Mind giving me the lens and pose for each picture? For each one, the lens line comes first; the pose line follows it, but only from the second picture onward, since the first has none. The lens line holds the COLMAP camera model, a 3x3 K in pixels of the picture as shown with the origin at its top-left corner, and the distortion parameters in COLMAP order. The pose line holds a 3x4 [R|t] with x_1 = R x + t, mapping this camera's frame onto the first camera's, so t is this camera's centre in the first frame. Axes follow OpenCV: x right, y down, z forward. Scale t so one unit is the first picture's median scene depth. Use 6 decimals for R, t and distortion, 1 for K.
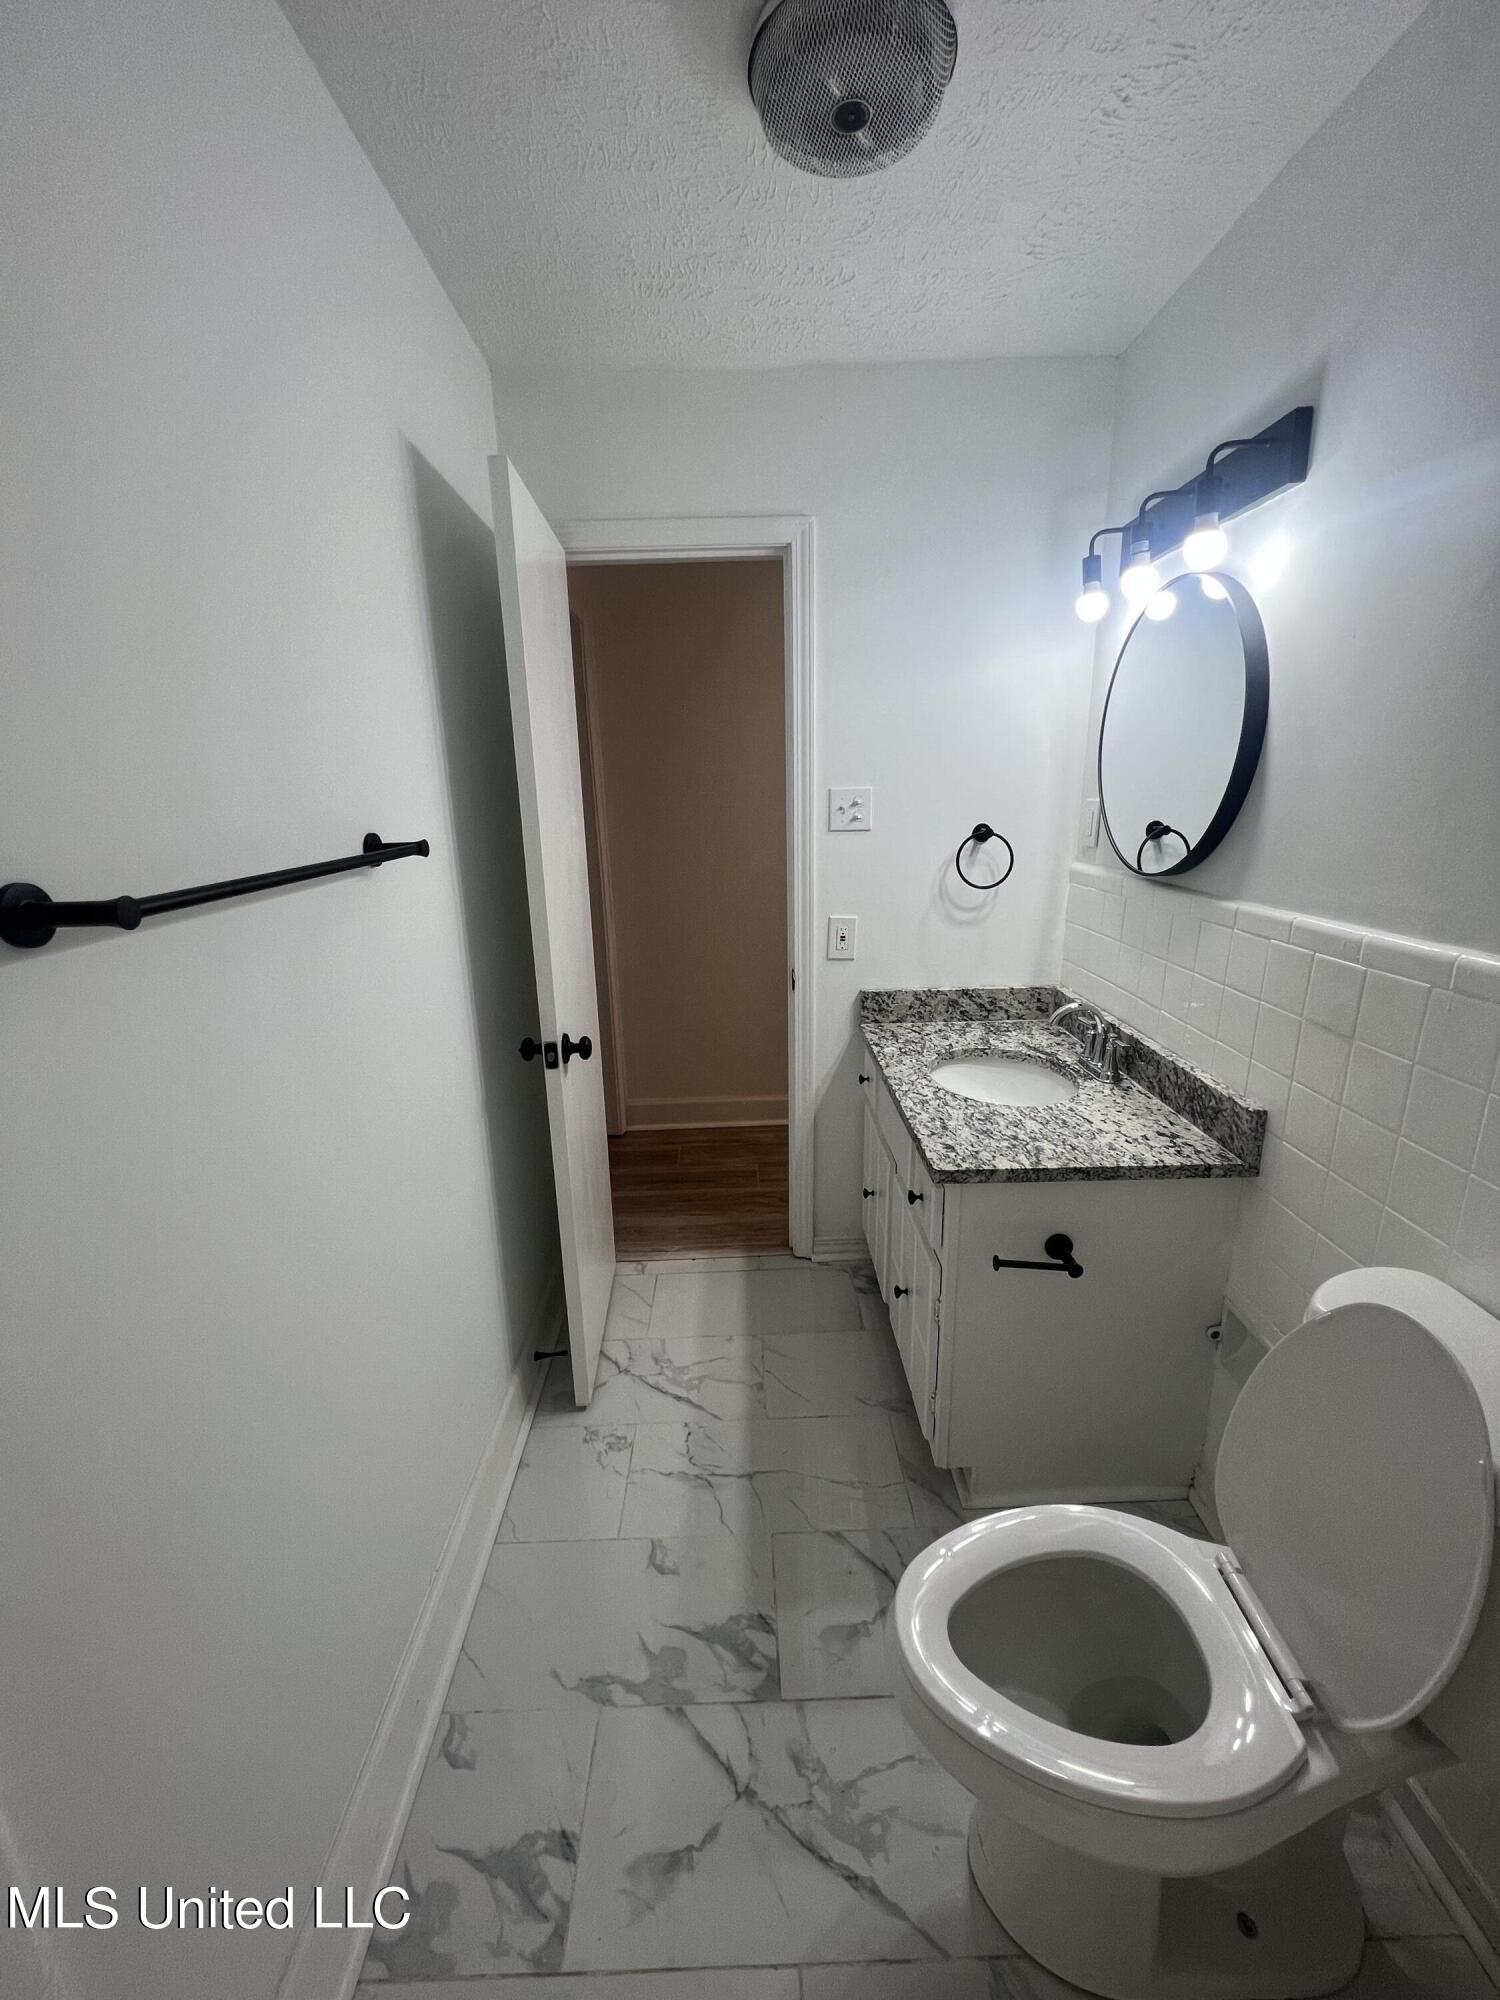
lens RADIAL K [[794.4, 0, 747.9], [0, 794.4, 997.8], [0, 0, 1]] dist [0.003117, -0.000489]
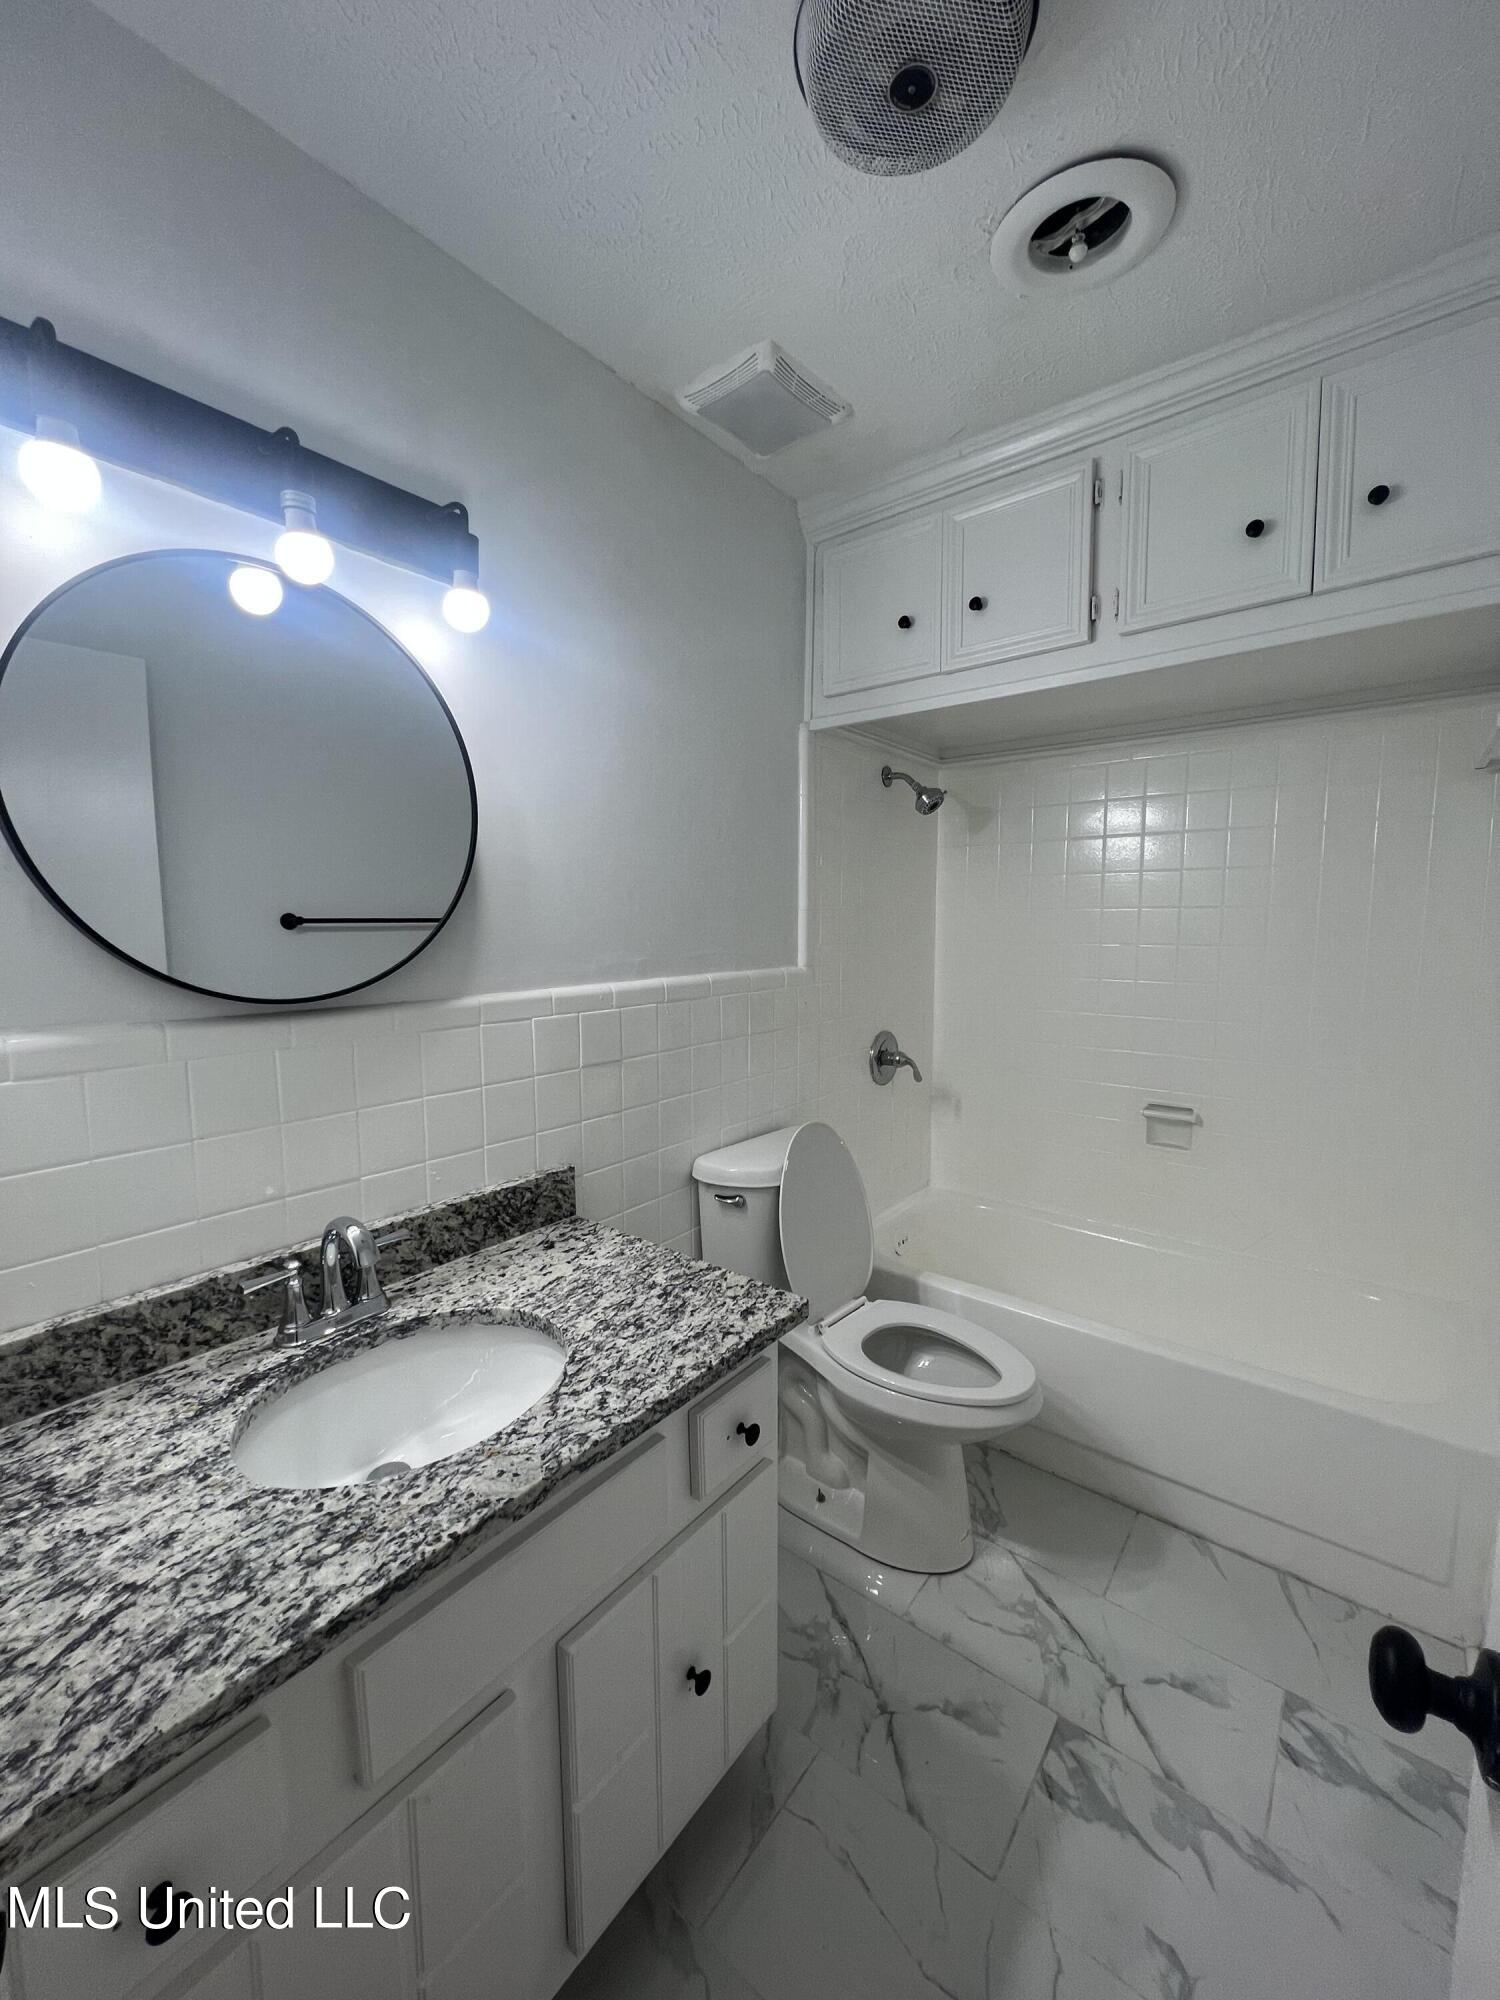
lens RADIAL K [[794.4, 0, 748.5], [0, 794.4, 1003.5], [0, 0, 1]] dist [0.003117, -0.000489]
pose [[-0.774000, -0.045033, 0.631582, -0.216897], [0.180504, 0.940386, 0.288258, -0.308467], [-0.606912, 0.337115, -0.719730, 1.403480]]
